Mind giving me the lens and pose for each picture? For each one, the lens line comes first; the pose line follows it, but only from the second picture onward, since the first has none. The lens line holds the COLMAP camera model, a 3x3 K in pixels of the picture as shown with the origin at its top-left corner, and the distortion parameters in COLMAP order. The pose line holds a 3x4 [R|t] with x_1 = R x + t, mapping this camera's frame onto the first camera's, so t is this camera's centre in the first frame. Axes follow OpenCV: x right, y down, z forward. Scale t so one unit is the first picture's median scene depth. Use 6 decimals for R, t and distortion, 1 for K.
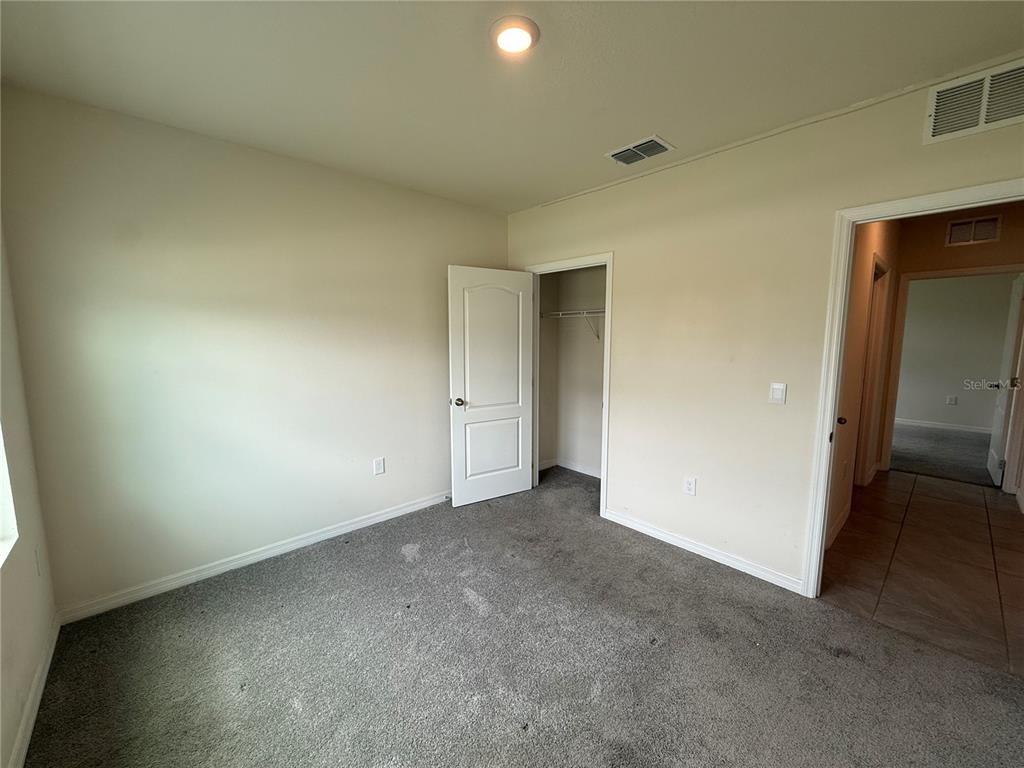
lens RADIAL K [[410.3, 0, 514.9], [0, 410.3, 385.4], [0, 0, 1]] dist [0.001391, 0.000263]
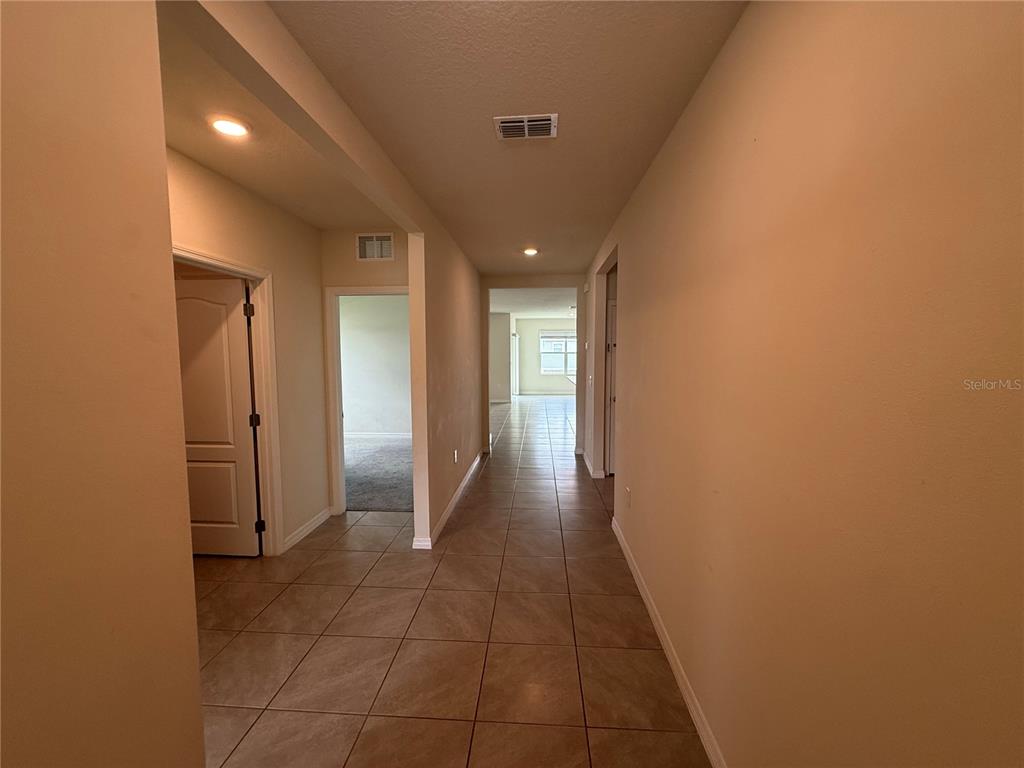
lens RADIAL K [[410.3, 0, 507.5], [0, 410.3, 384.8], [0, 0, 1]] dist [0.001391, 0.000263]
pose [[0.727144, -0.059915, 0.683865, 0.693519], [0.089600, 0.995946, -0.008014, -0.027677], [-0.680613, 0.067101, 0.729564, 0.133836]]
